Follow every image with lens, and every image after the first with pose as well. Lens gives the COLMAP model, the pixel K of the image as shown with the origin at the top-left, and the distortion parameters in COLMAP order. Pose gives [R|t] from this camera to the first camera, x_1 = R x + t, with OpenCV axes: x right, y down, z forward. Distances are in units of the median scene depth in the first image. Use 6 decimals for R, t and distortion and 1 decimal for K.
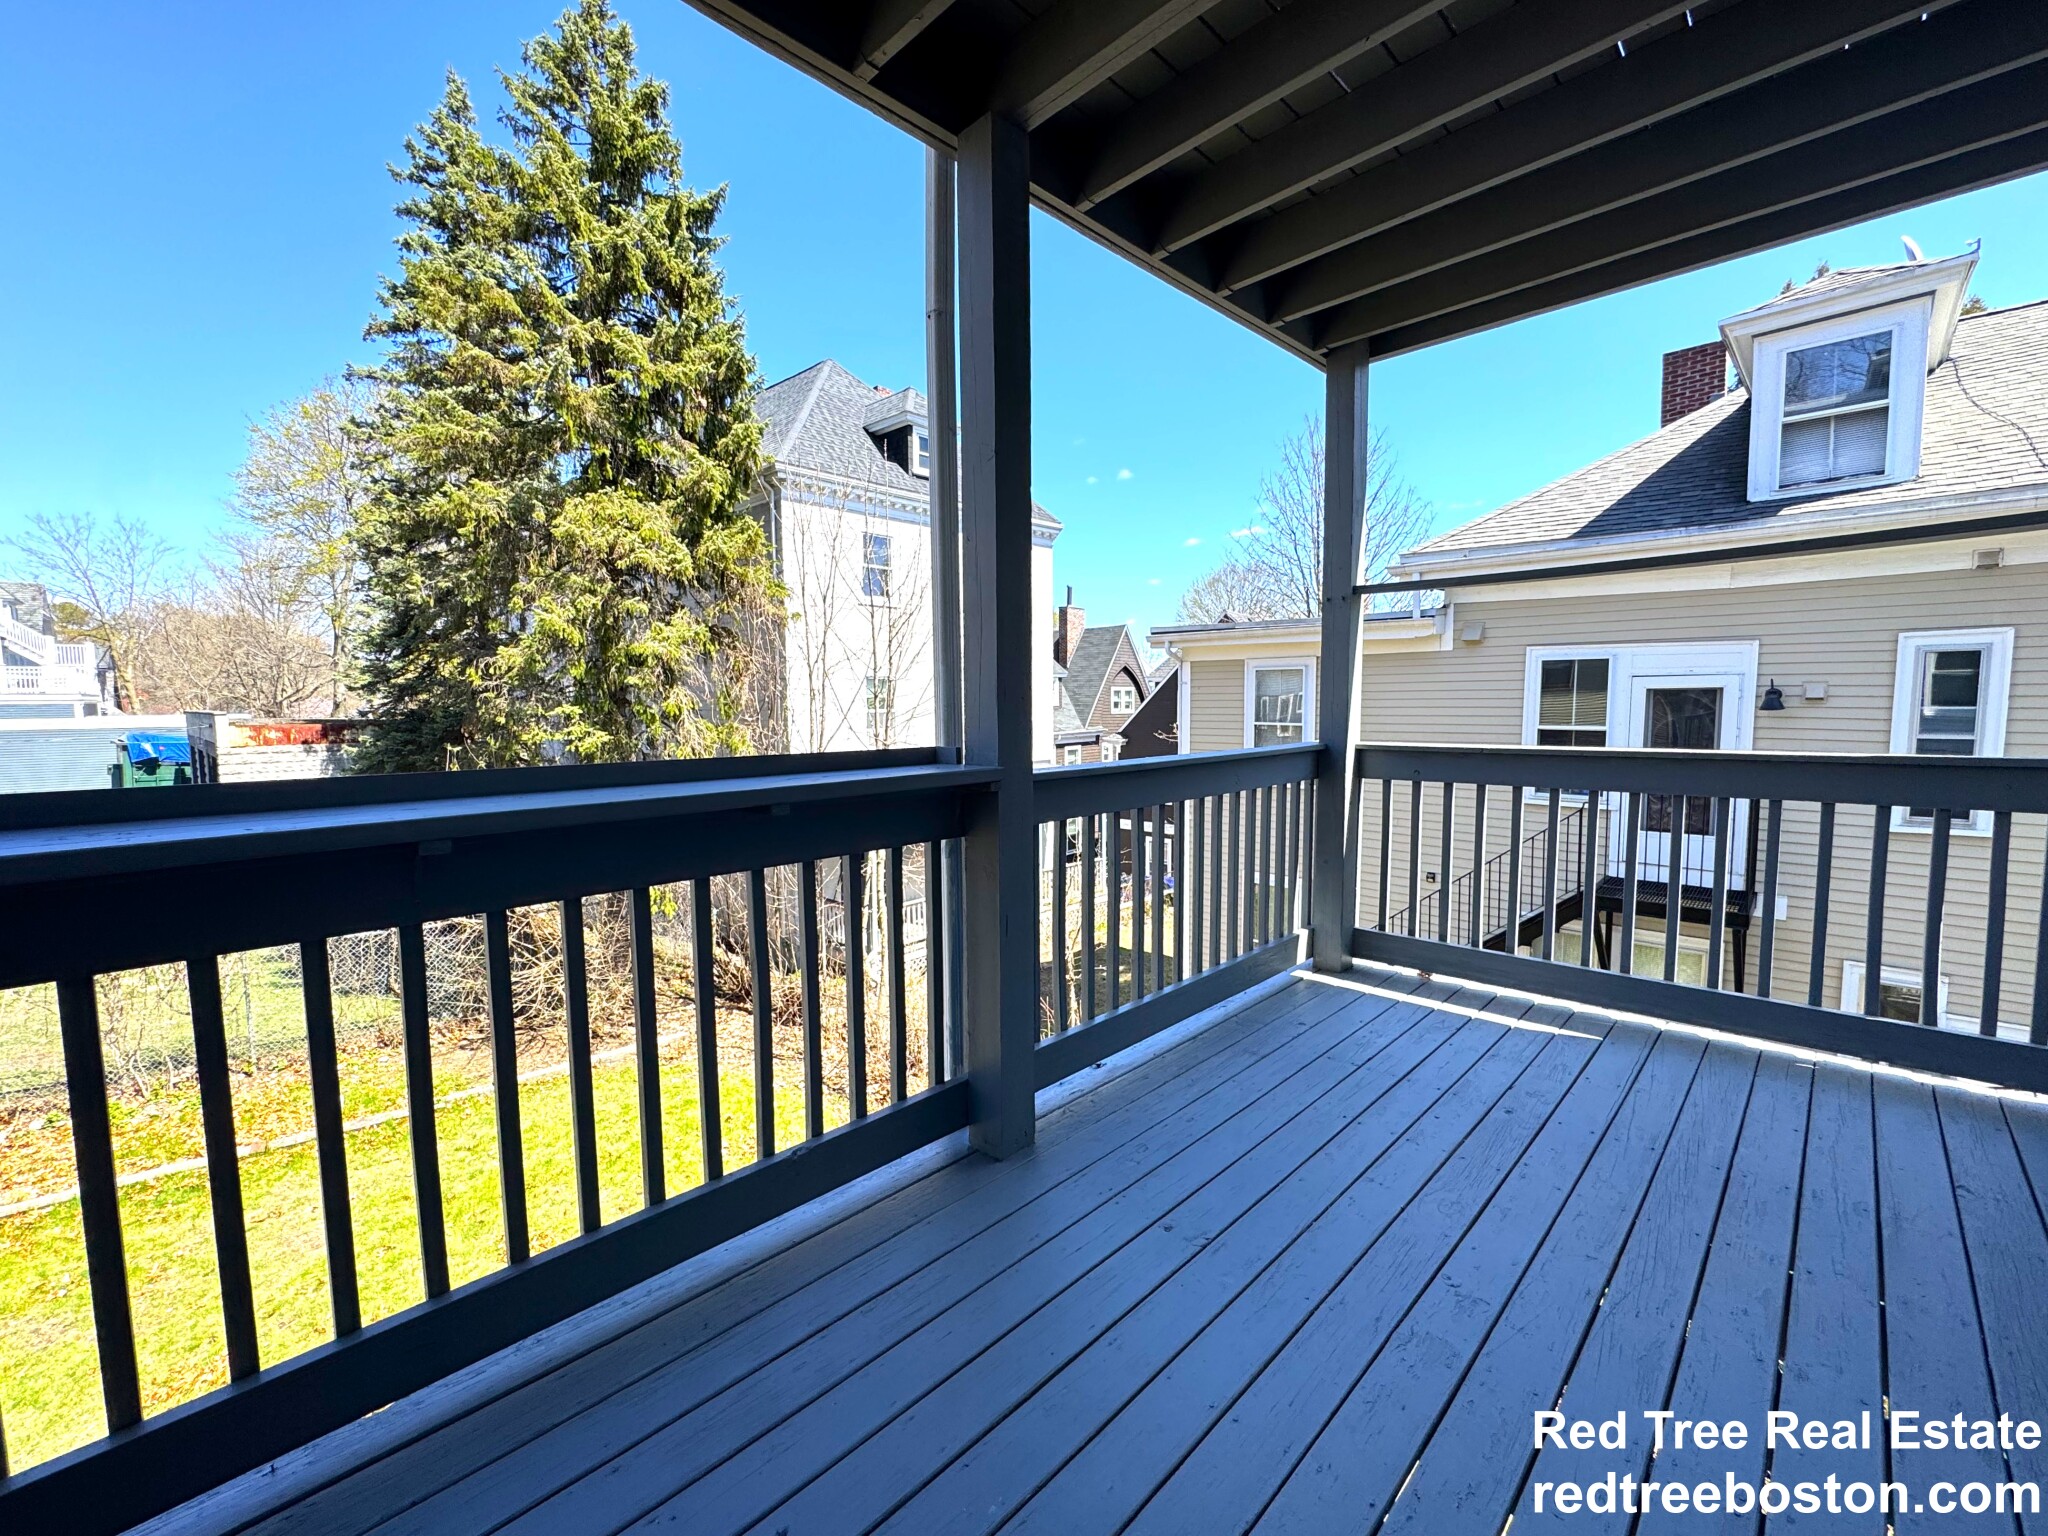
lens RADIAL K [[832.2, 0, 1024.0], [0, 832.2, 768.0], [0, 0, 1]] dist [0.000480, 0.000231]
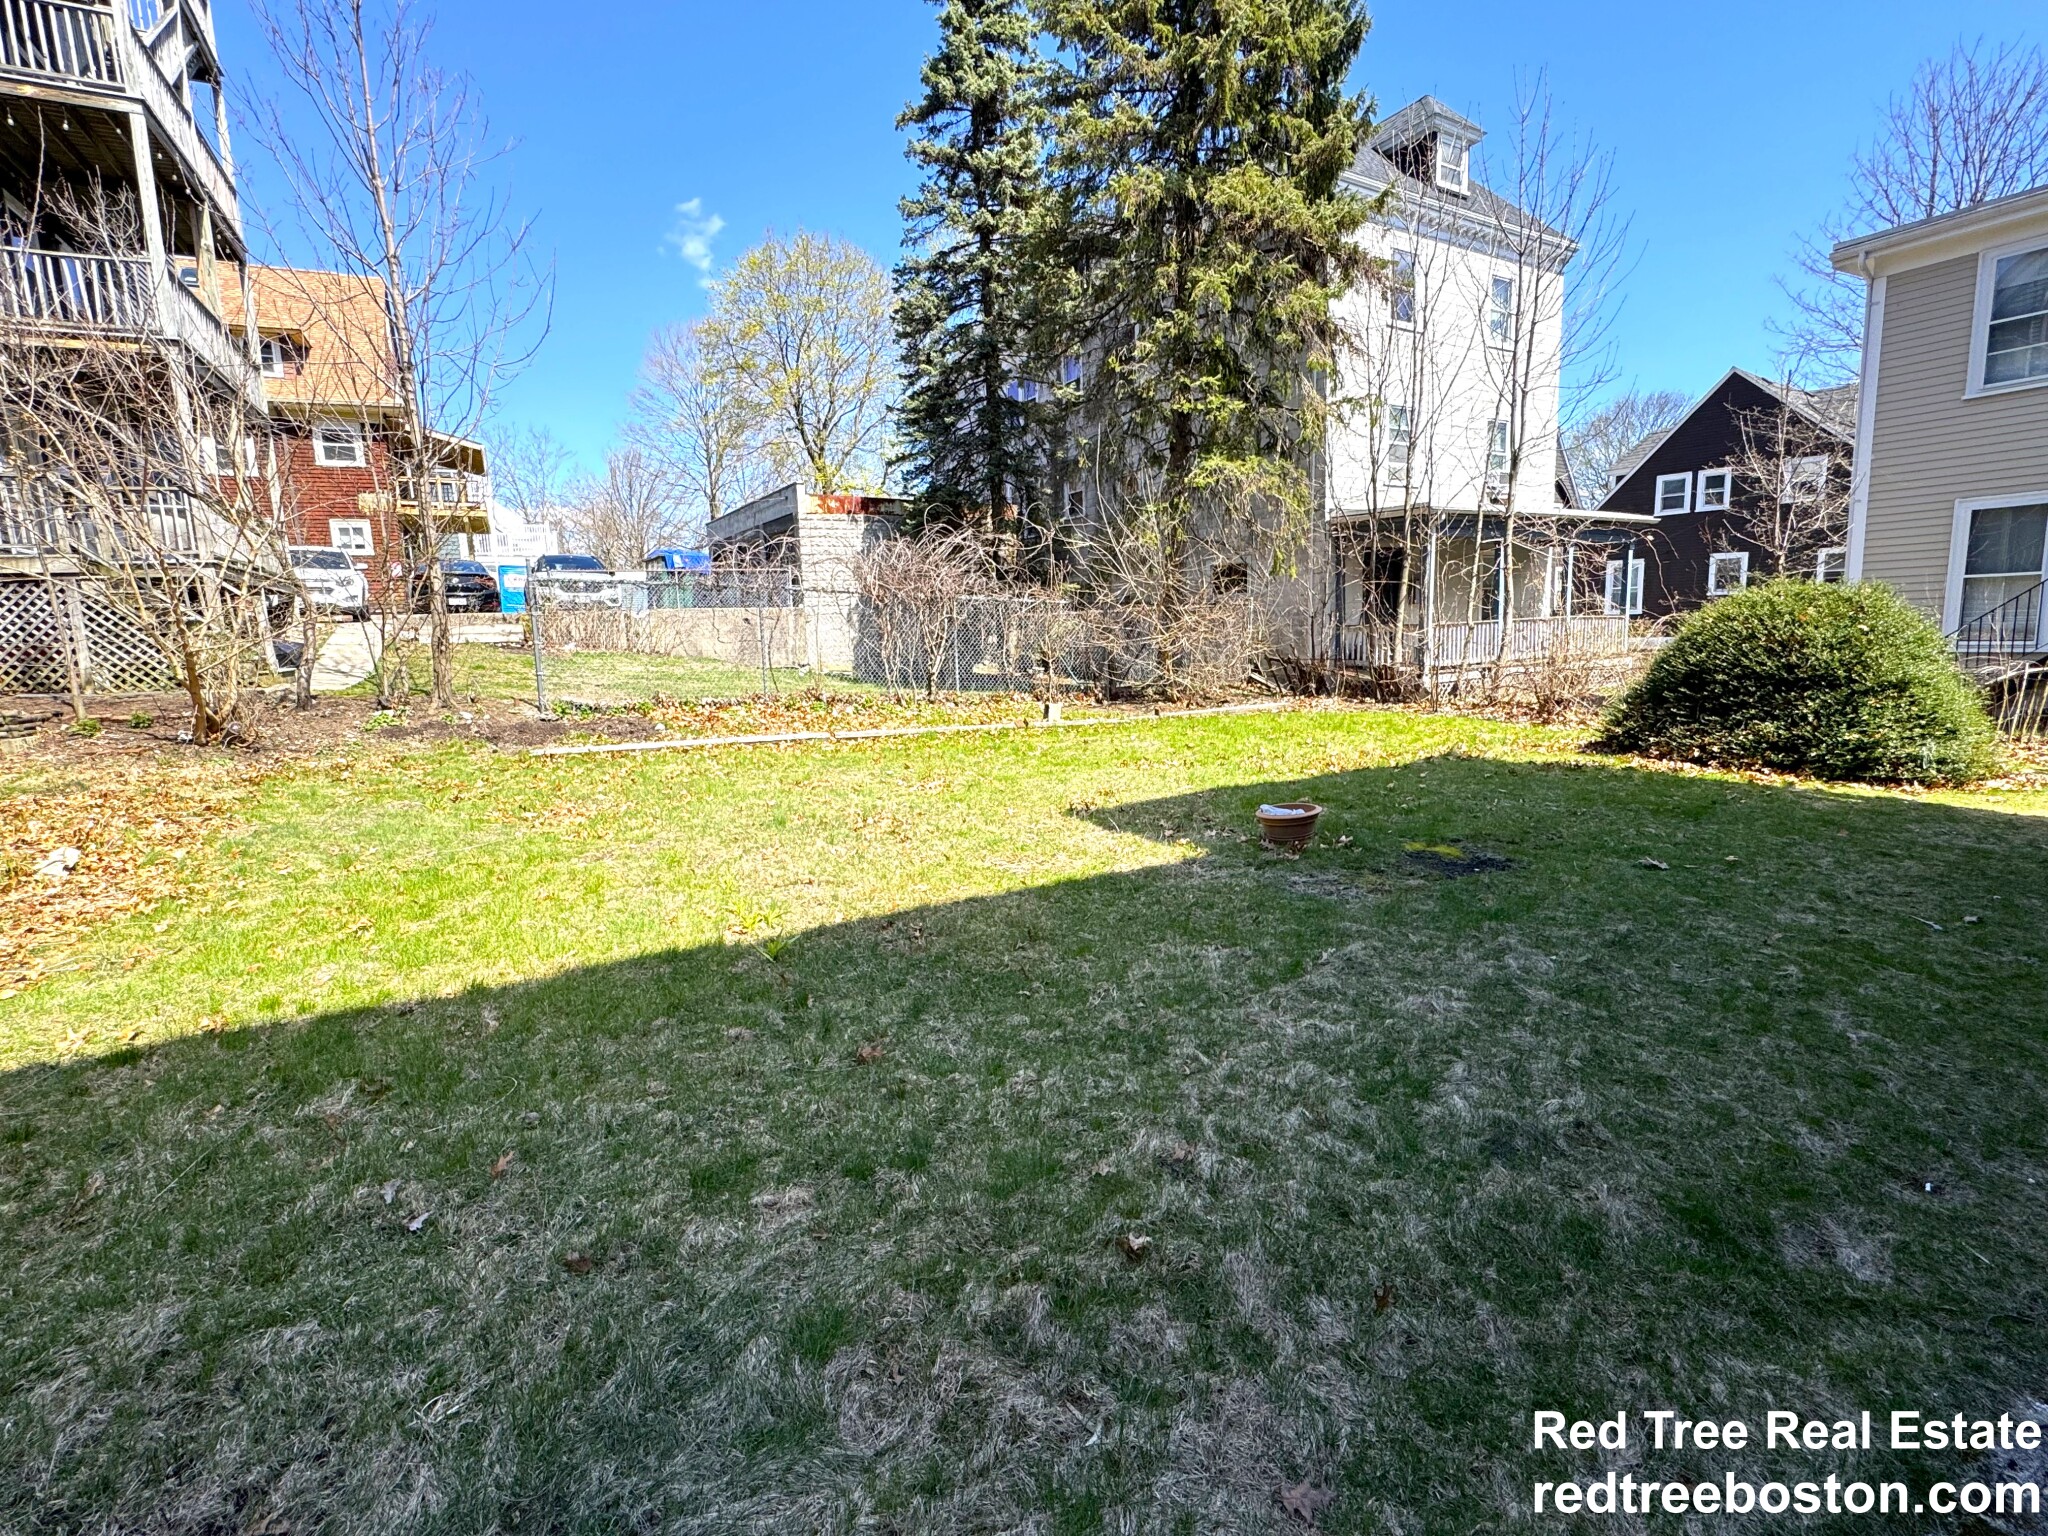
lens RADIAL K [[973.2, 0, 1024.0], [0, 973.2, 768.0], [0, 0, 1]] dist [-0.002182, 0.000560]
pose [[0.952027, 0.024506, -0.305032, -0.351807], [-0.002803, 0.997445, 0.071388, 0.313505], [0.306002, -0.067108, 0.949663, -0.273715]]
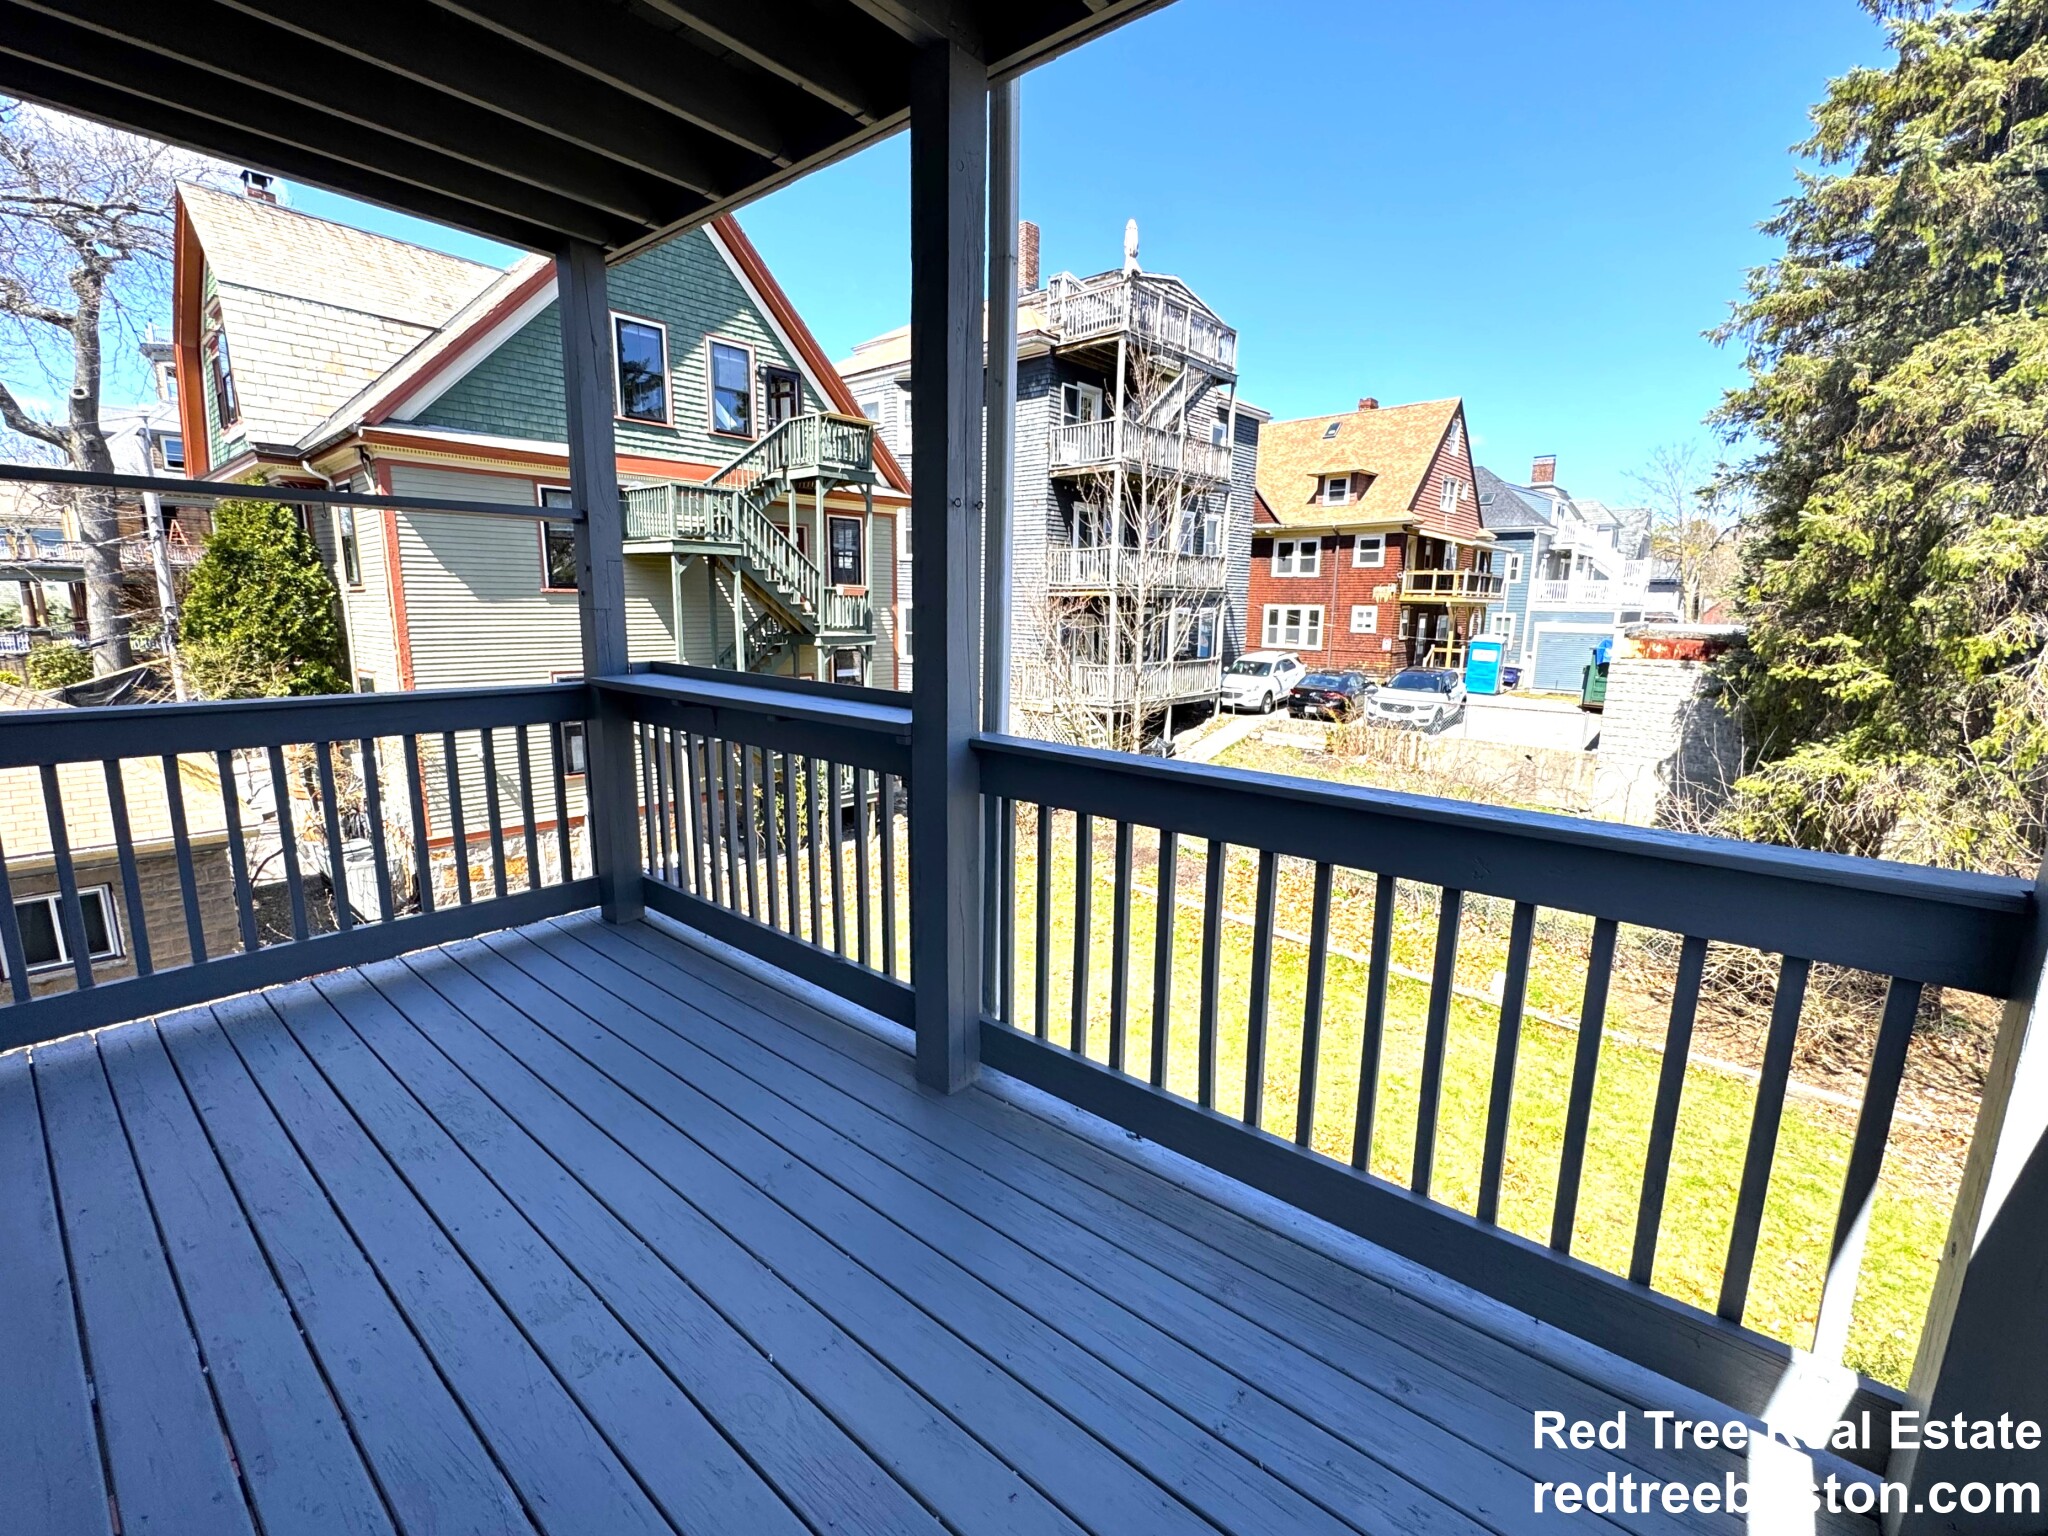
lens RADIAL K [[877.7, 0, 1024.0], [0, 877.7, 768.0], [0, 0, 1]] dist [0.000103, 0.000082]
pose [[0.078679, 0.194011, -0.977839, 0.188473], [-0.096612, 0.977747, 0.186219, -0.031150], [0.992207, 0.079820, 0.095672, 0.175117]]
